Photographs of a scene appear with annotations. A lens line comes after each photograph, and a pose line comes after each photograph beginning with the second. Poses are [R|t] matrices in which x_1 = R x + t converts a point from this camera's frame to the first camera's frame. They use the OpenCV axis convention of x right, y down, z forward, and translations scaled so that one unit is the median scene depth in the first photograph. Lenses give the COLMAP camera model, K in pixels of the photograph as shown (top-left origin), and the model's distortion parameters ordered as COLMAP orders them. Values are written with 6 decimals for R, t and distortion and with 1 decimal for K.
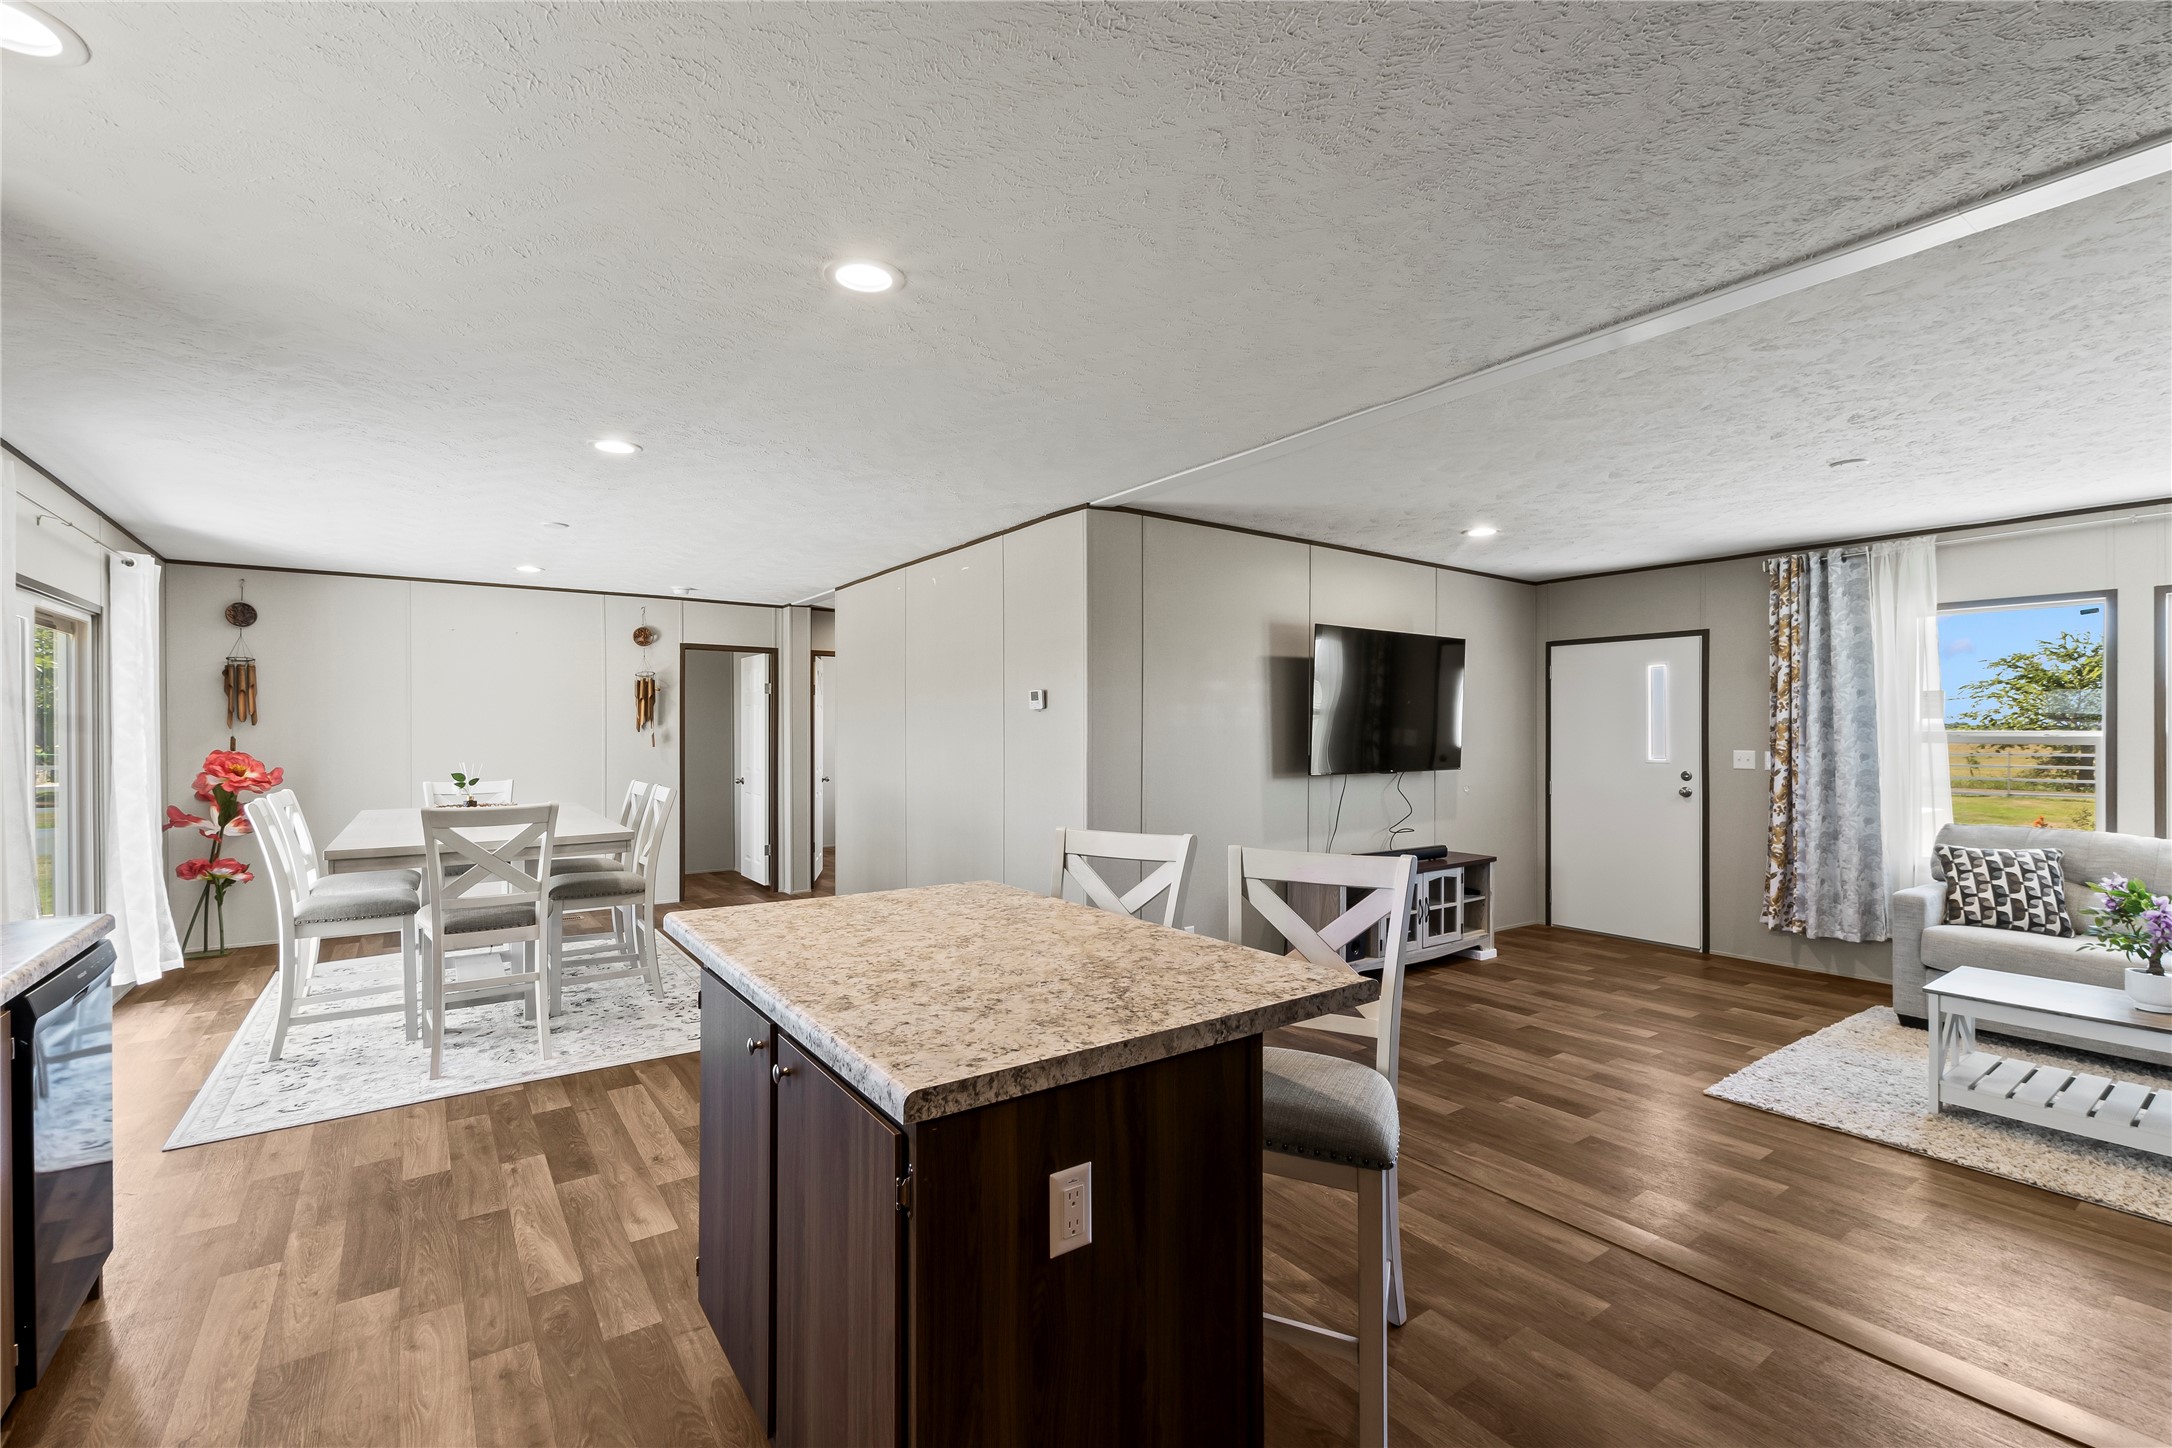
lens RADIAL K [[940.6, 0, 1088.6], [0, 940.6, 735.8], [0, 0, 1]] dist [0.001295, 0.000036]
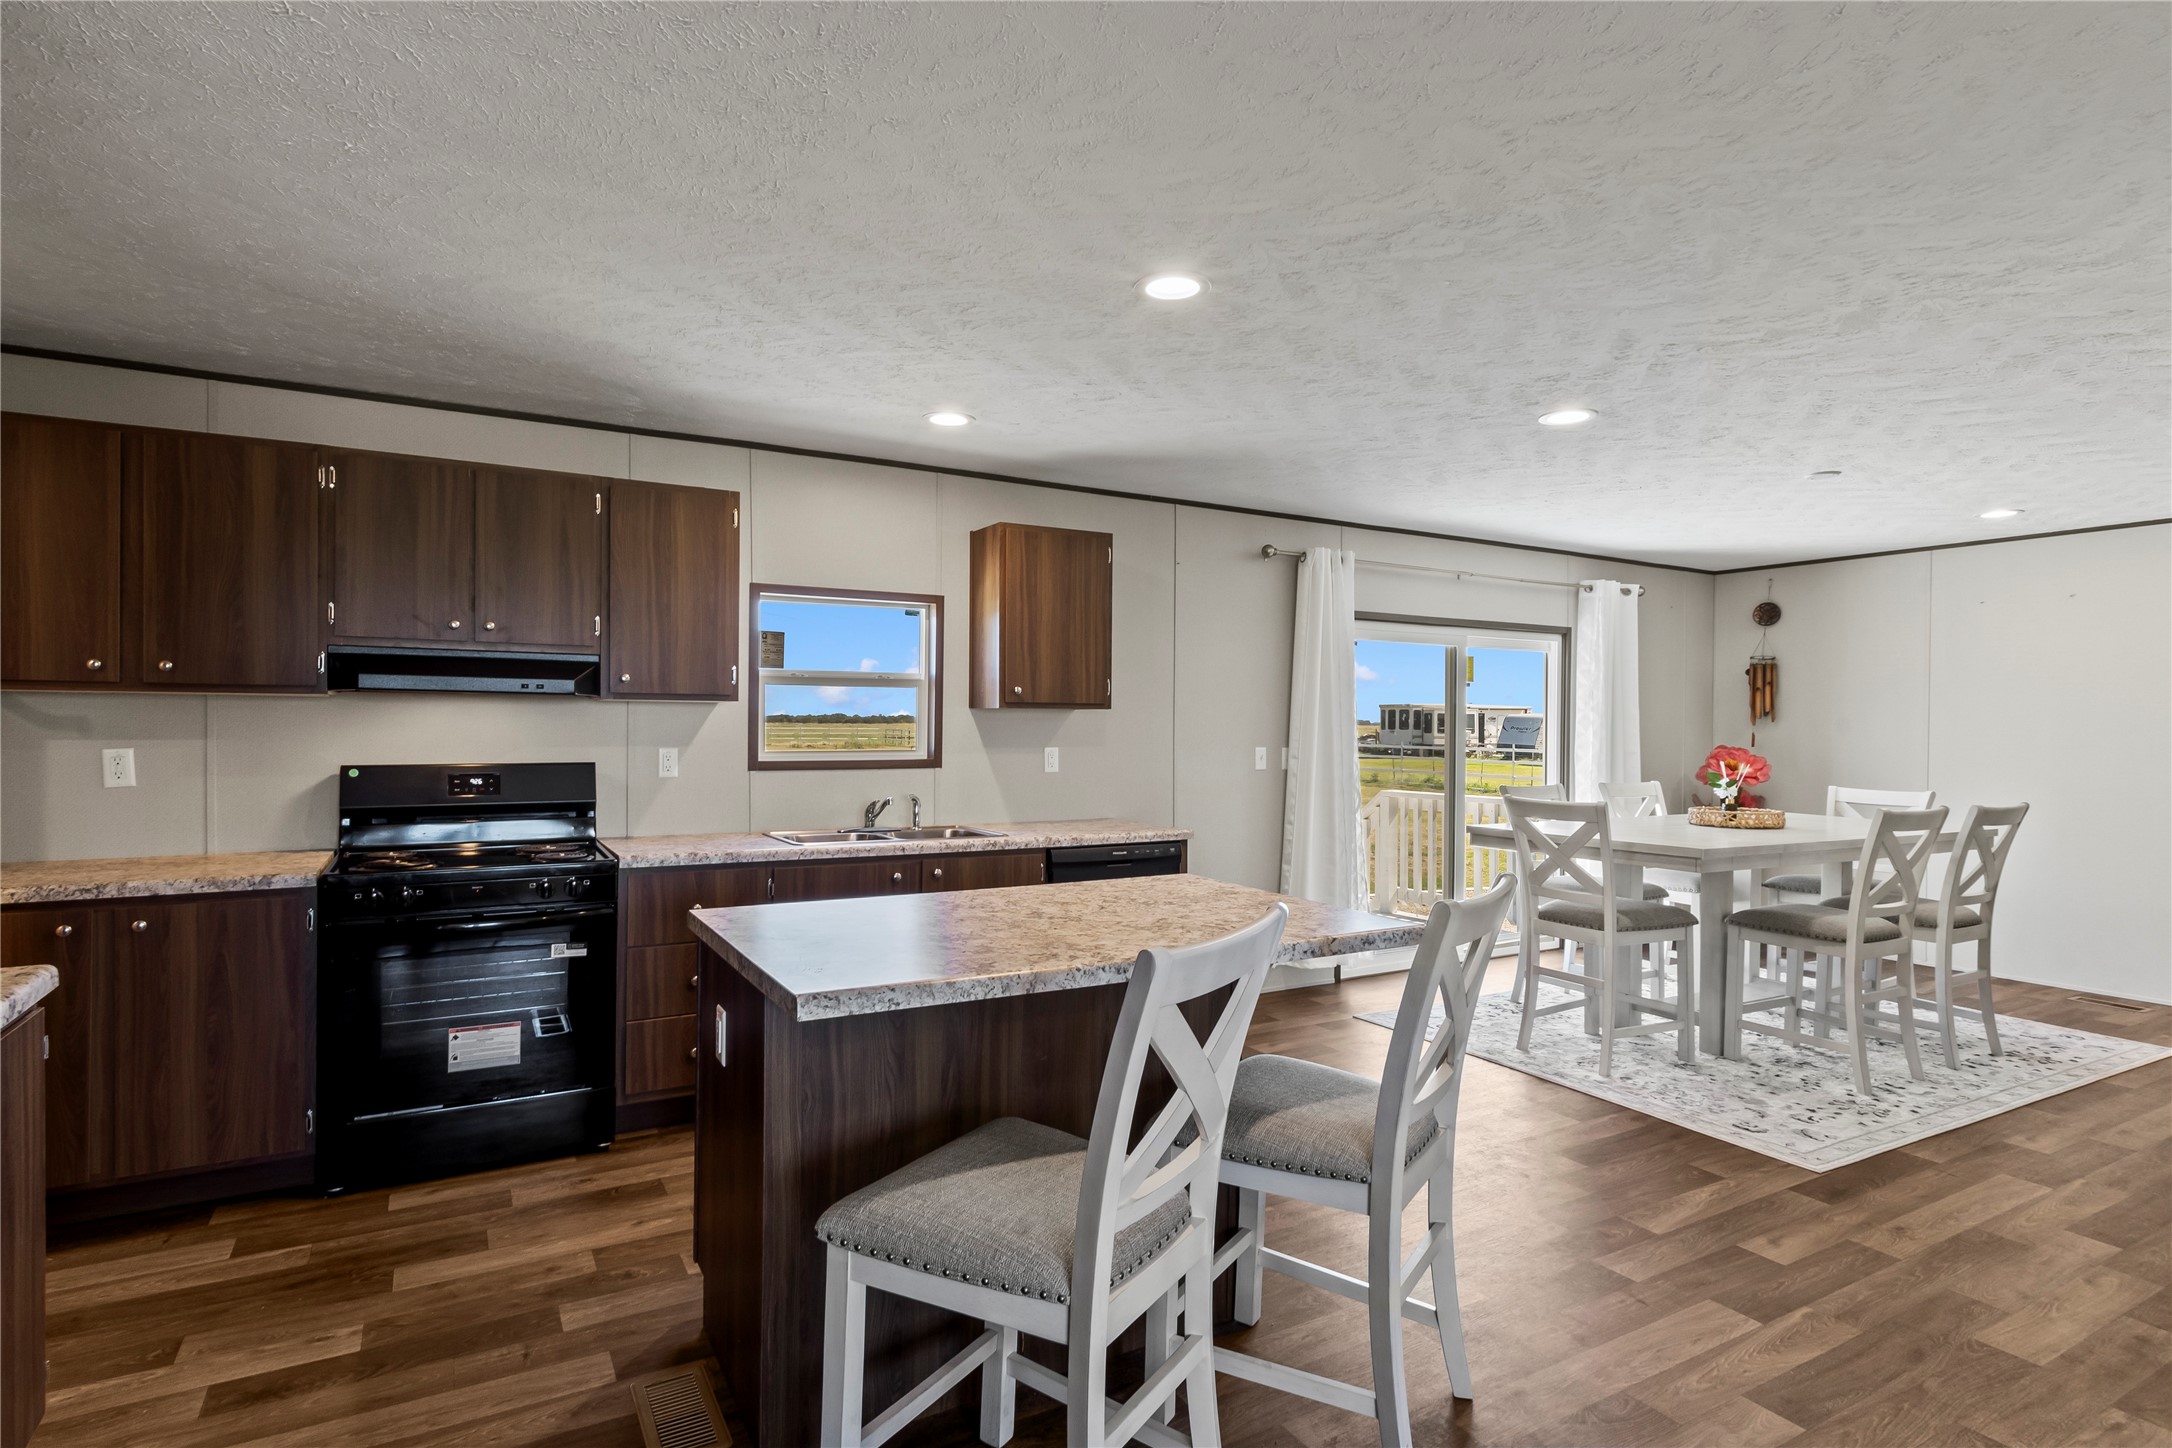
lens RADIAL K [[1141.1, 0, 1094.2], [0, 1141.1, 733.3], [0, 0, 1]] dist [0.003793, -0.000098]
pose [[-0.103670, 0.008578, -0.994575, 0.500583], [-0.015202, 0.999832, 0.010208, -0.001457], [0.994496, 0.016178, -0.103523, 0.501545]]
